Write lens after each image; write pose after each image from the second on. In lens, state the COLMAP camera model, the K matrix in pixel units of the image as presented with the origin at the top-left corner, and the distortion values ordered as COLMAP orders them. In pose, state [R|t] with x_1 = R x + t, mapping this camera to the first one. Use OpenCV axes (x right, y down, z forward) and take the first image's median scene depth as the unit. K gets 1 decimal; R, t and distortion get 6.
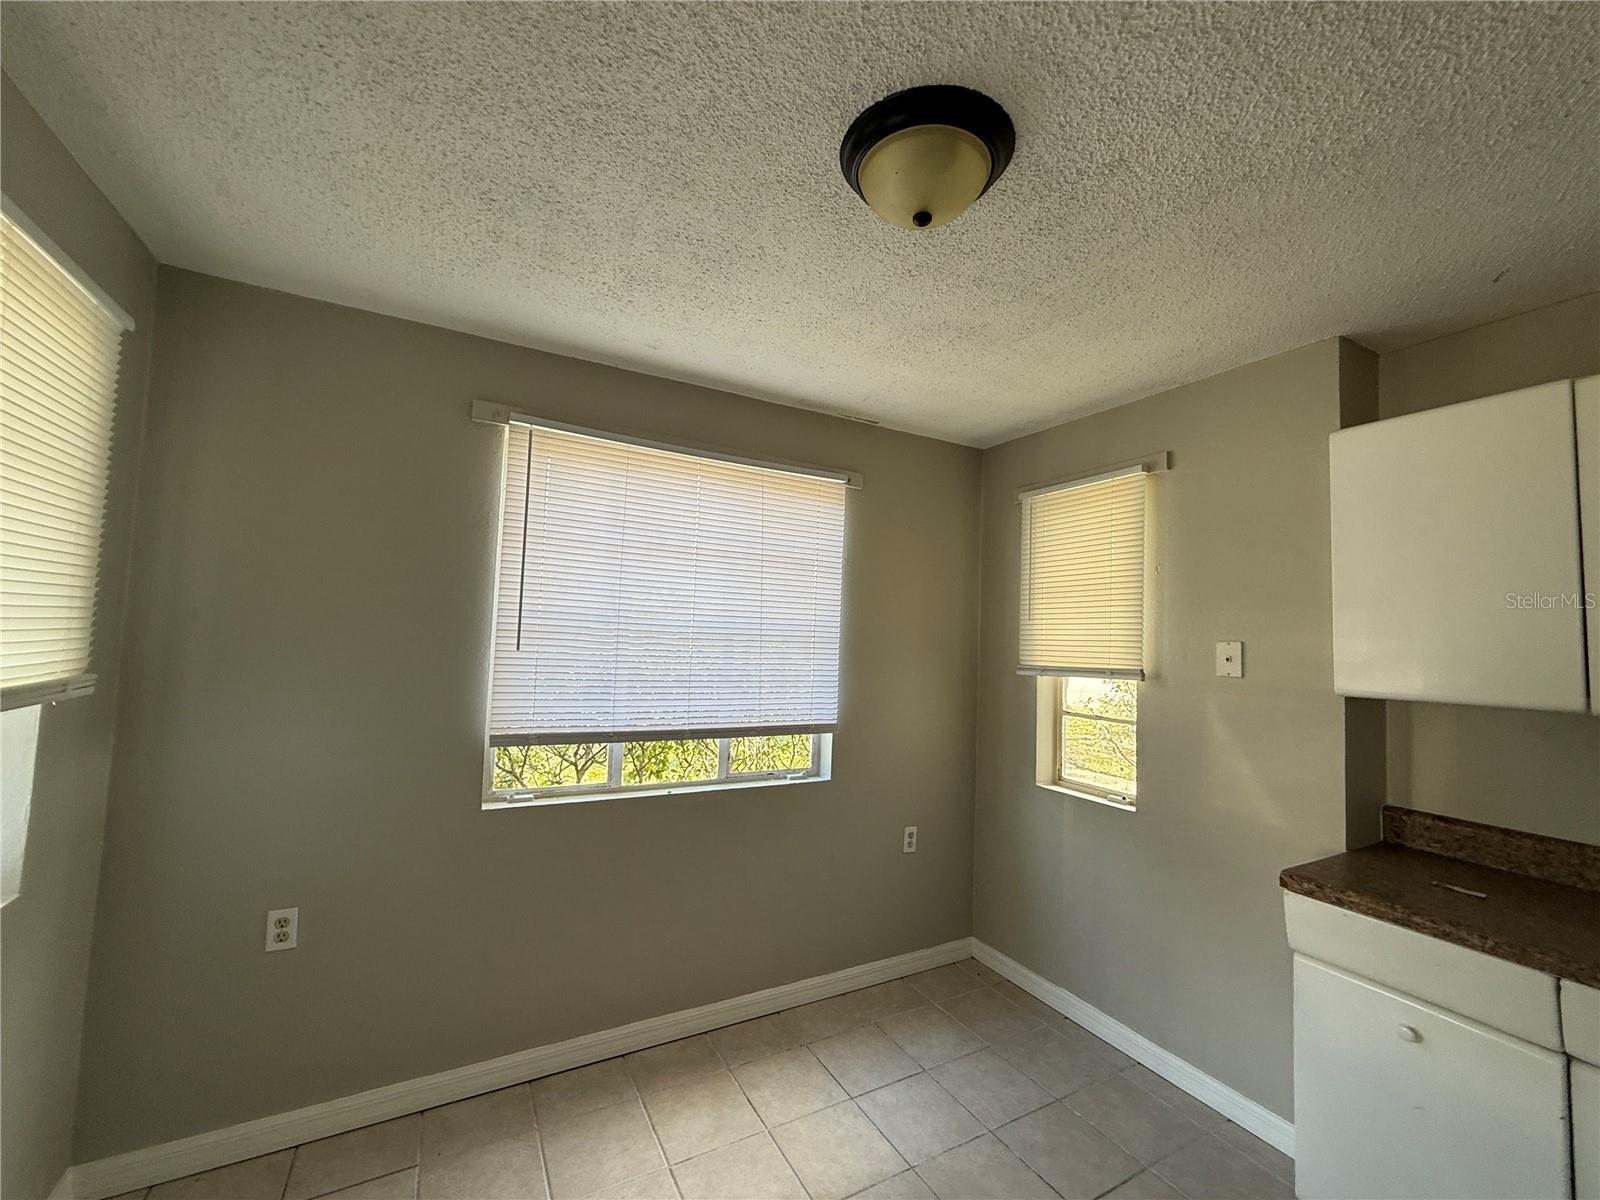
lens RADIAL K [[641.4, 0, 801.3], [0, 641.4, 598.1], [0, 0, 1]] dist [0.000887, 0.000318]
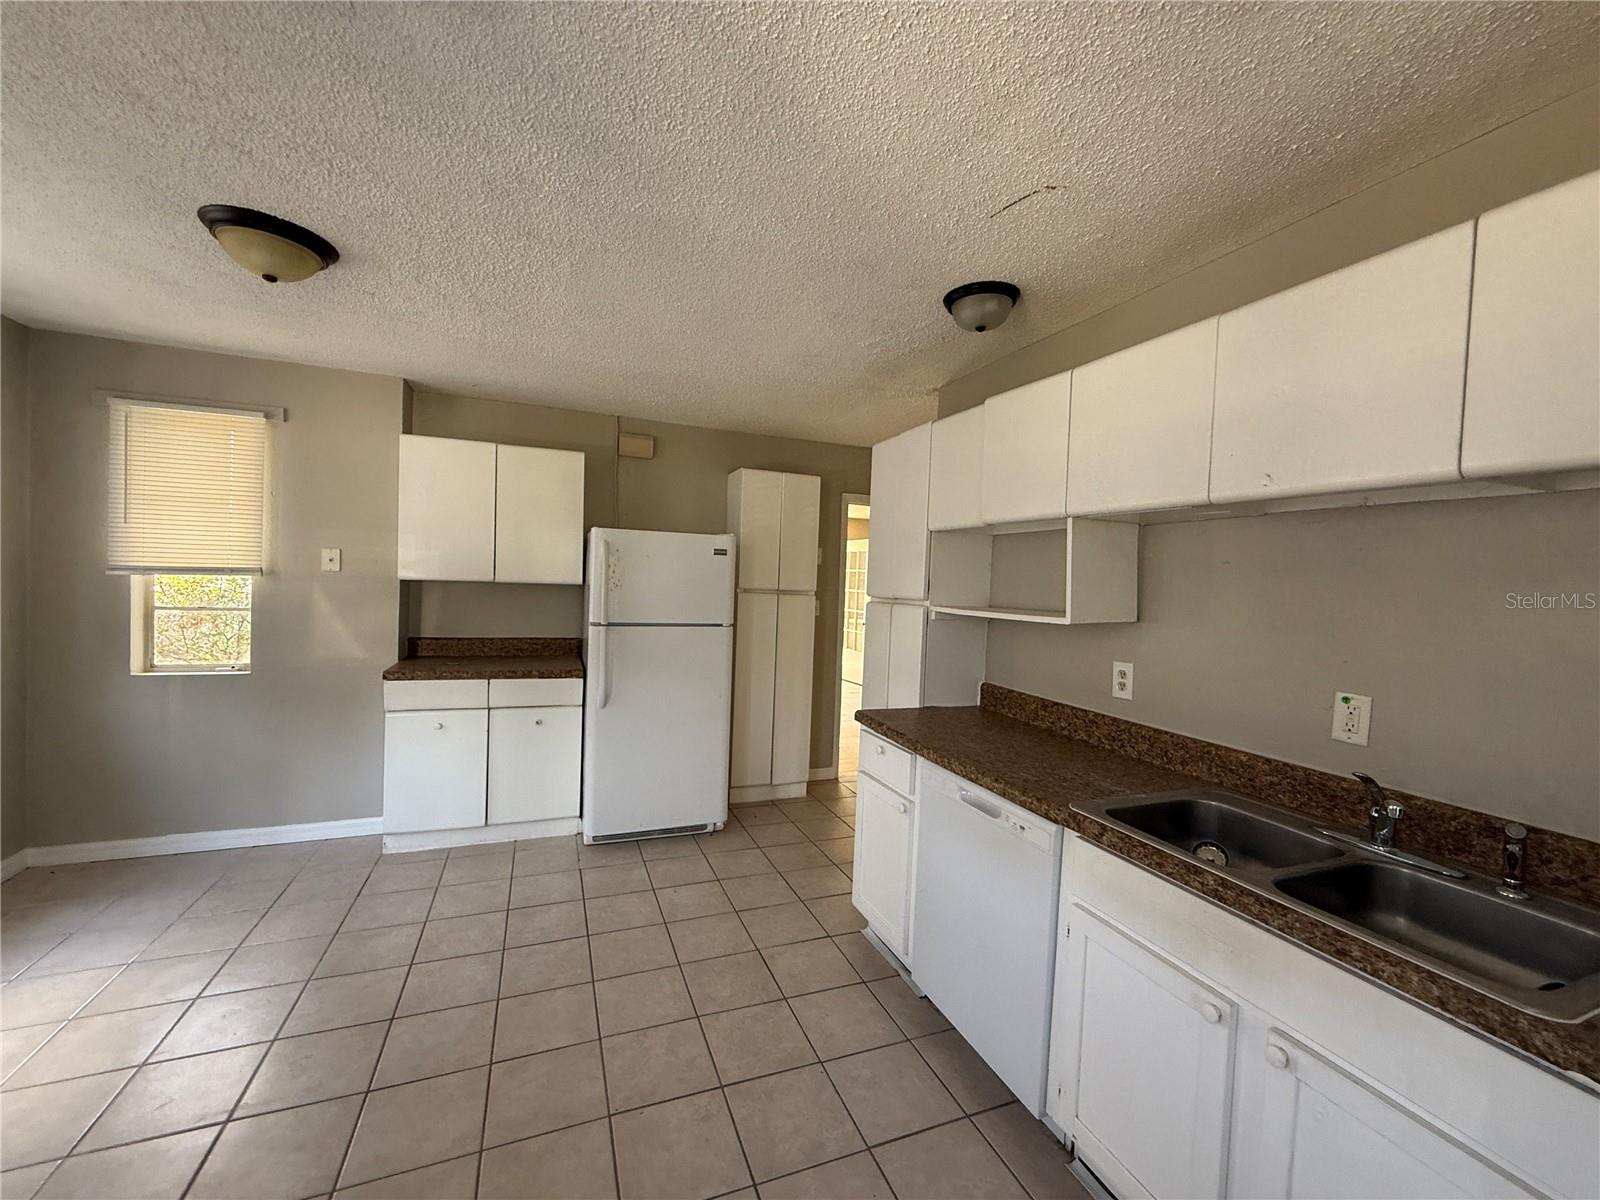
lens RADIAL K [[641.4, 0, 796.9], [0, 641.4, 609.2], [0, 0, 1]] dist [0.000887, 0.000318]
pose [[0.133082, -0.074030, 0.988336, -0.657415], [-0.093185, 0.991854, 0.086841, -0.023702], [-0.986715, -0.103655, 0.125099, -0.289562]]
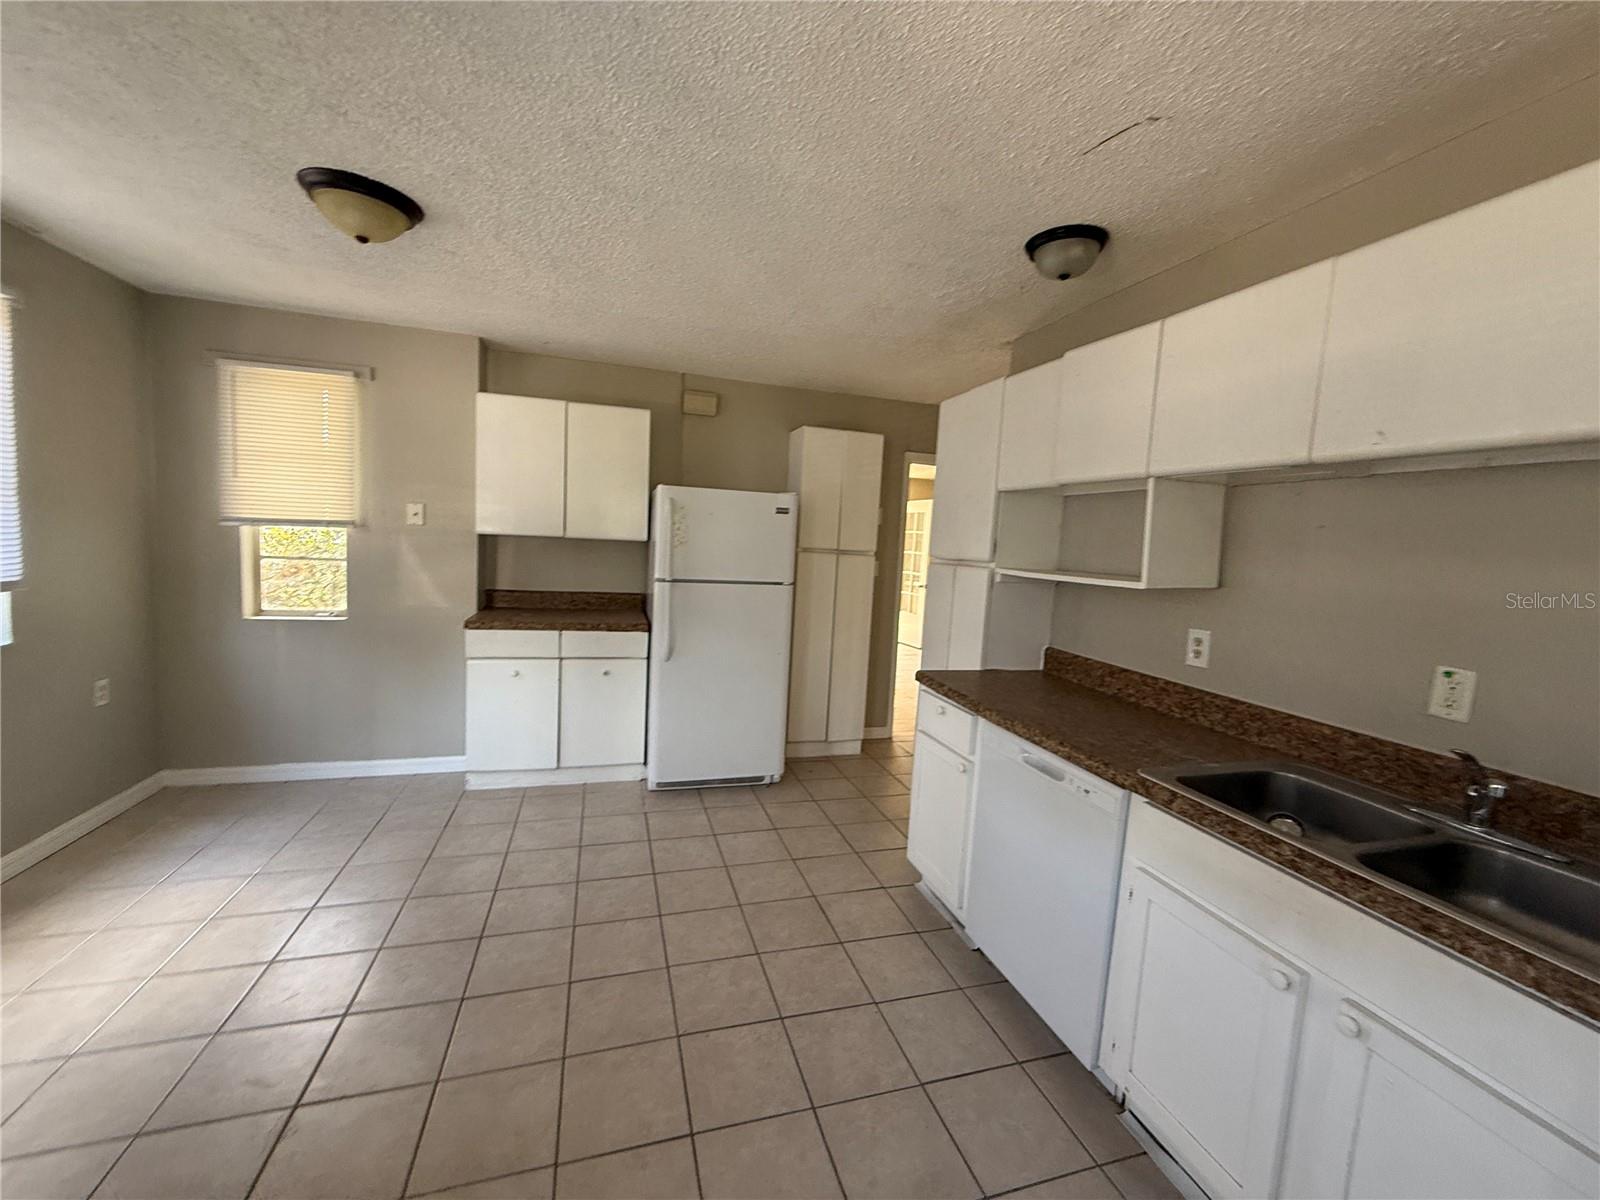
lens RADIAL K [[641.4, 0, 796.4], [0, 641.4, 609.8], [0, 0, 1]] dist [0.000887, 0.000318]
pose [[0.213941, -0.130896, 0.968037, -0.670127], [-0.103865, 0.982316, 0.155781, -0.018613], [-0.971309, -0.133873, 0.196562, -0.270354]]
